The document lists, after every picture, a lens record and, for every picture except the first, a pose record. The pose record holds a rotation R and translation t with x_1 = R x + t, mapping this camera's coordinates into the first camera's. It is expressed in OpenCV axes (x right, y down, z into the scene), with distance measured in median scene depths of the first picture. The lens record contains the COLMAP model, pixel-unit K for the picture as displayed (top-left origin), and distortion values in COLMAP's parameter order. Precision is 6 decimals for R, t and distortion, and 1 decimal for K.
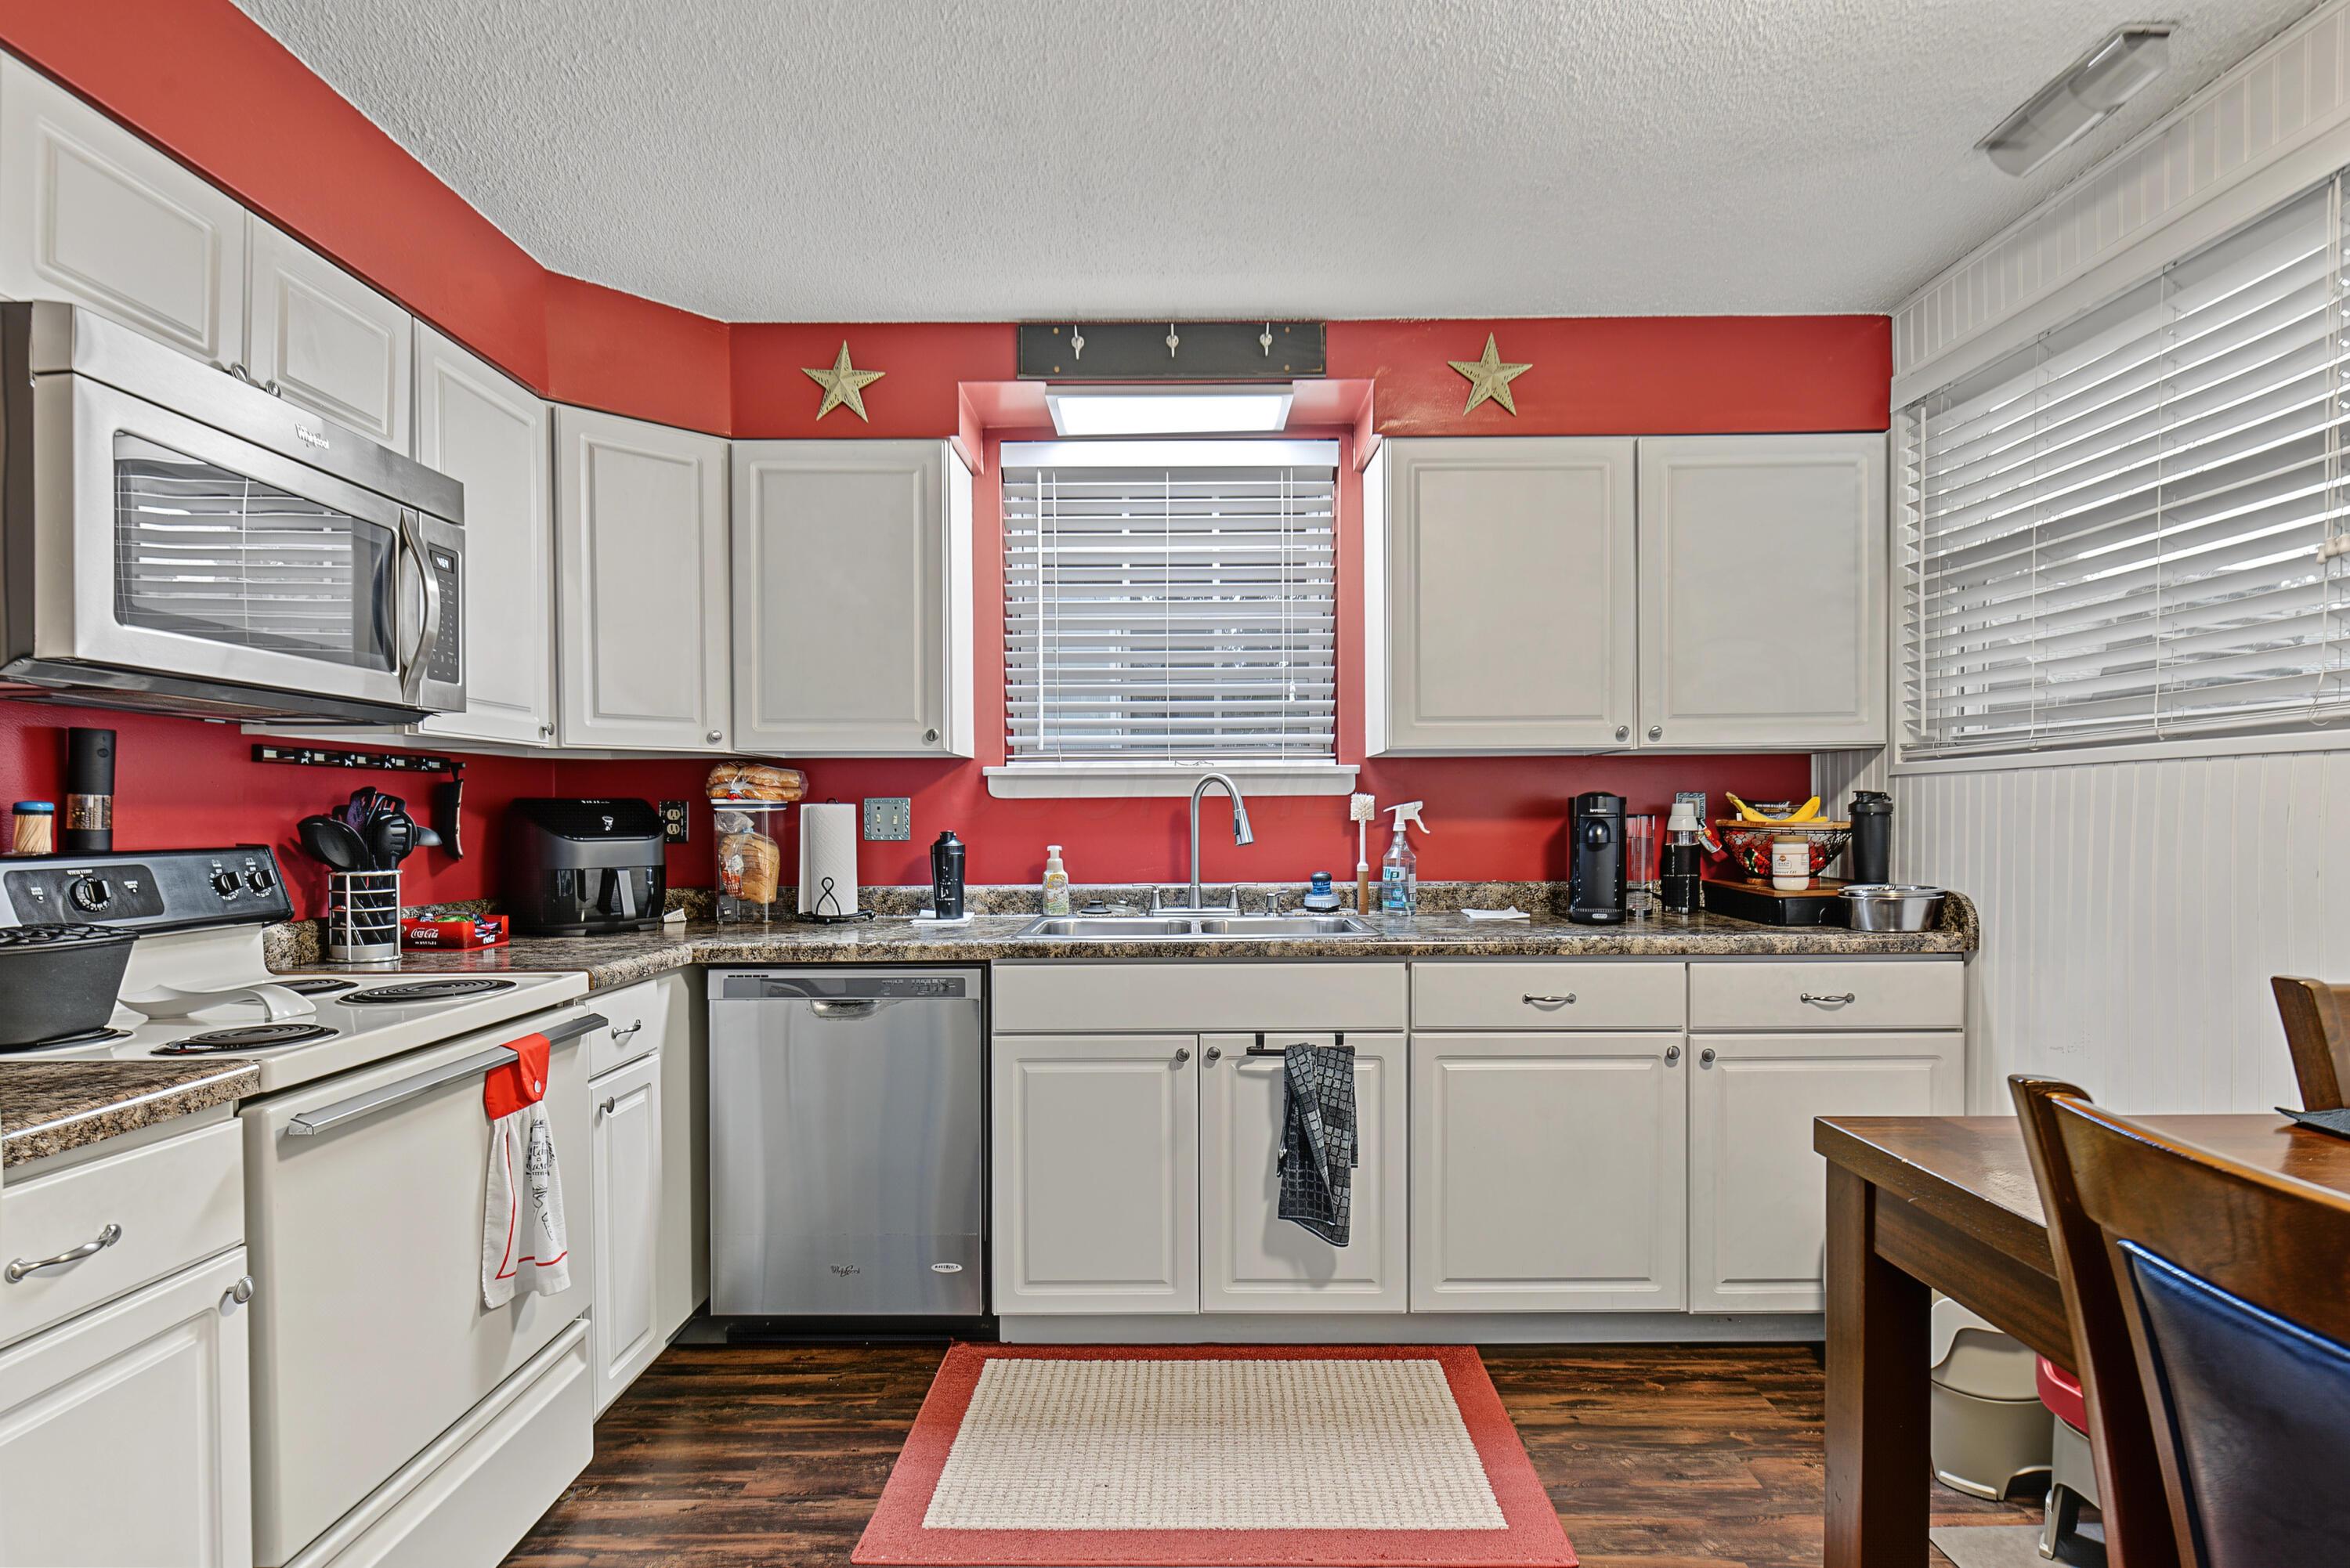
lens RADIAL K [[1177.0, 0, 1172.3], [0, 1177.0, 818.7], [0, 0, 1]] dist [0.001548, -0.000717]
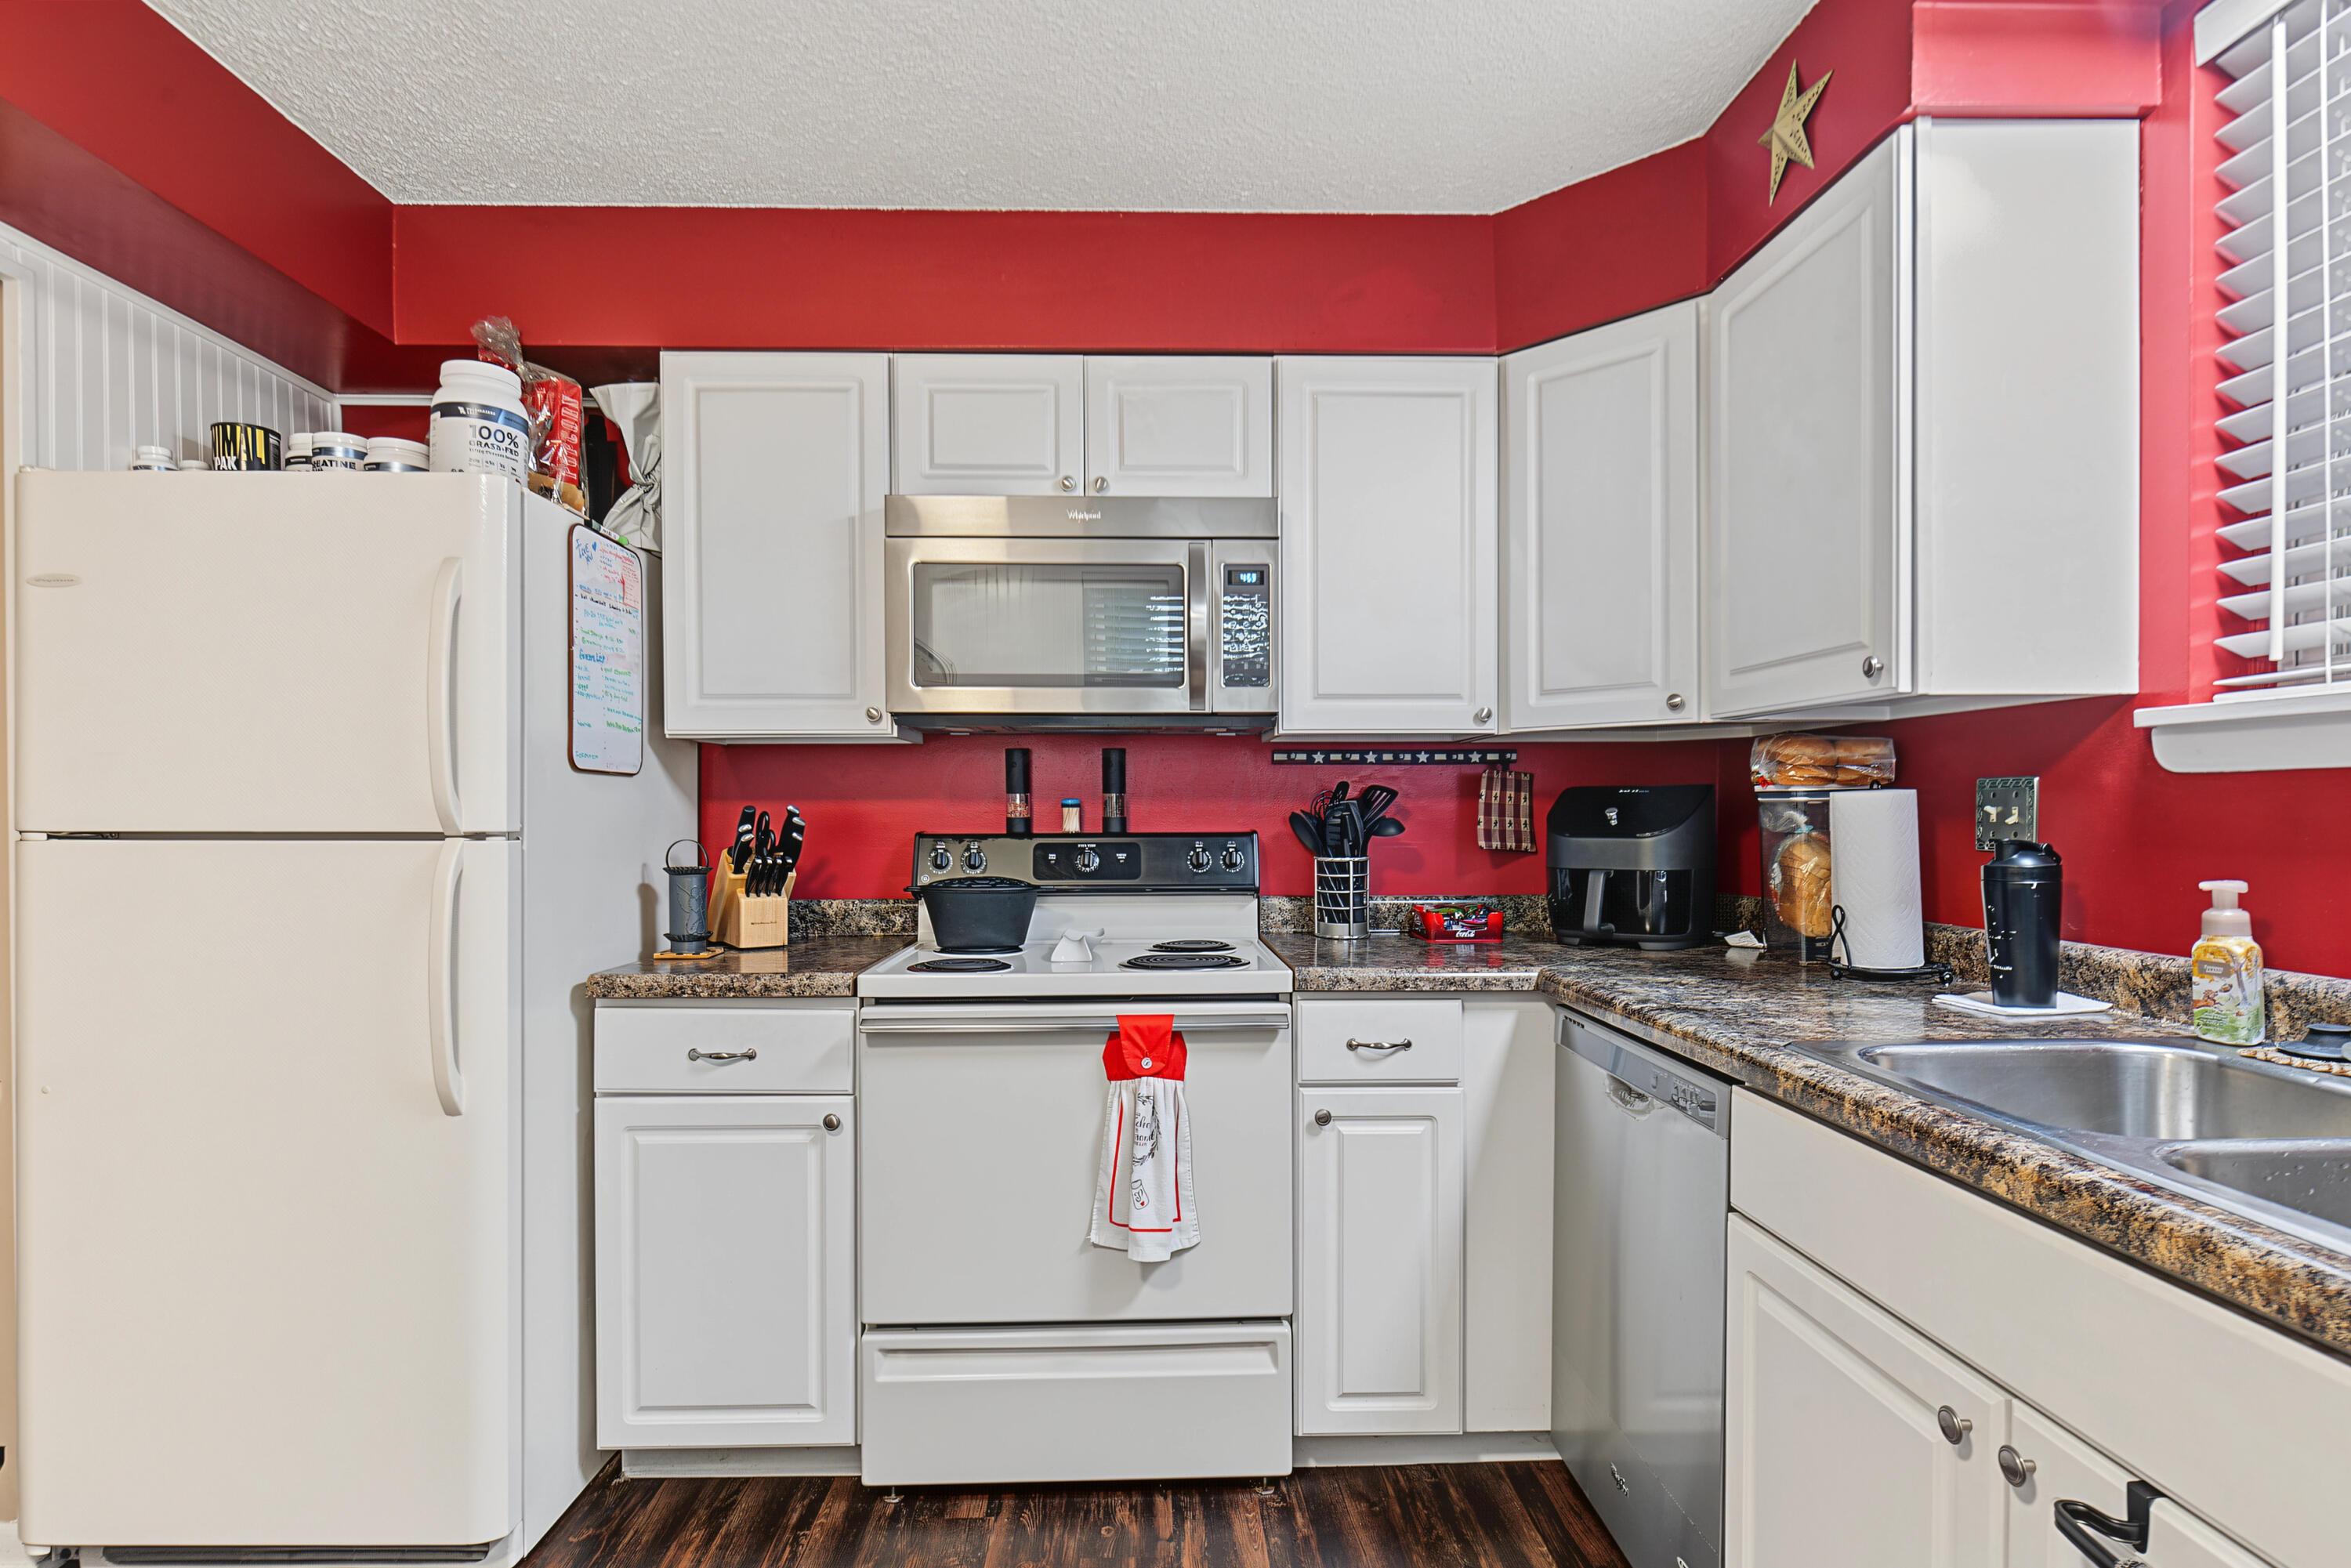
lens RADIAL K [[1177.6, 0, 1172.8], [0, 1177.6, 818.7], [0, 0, 1]] dist [0.001548, -0.000717]
pose [[0.043473, 0.014203, -0.998954, 0.350364], [-0.000712, 0.999899, 0.014186, -0.006414], [0.999054, 0.000094, 0.043478, 0.648819]]
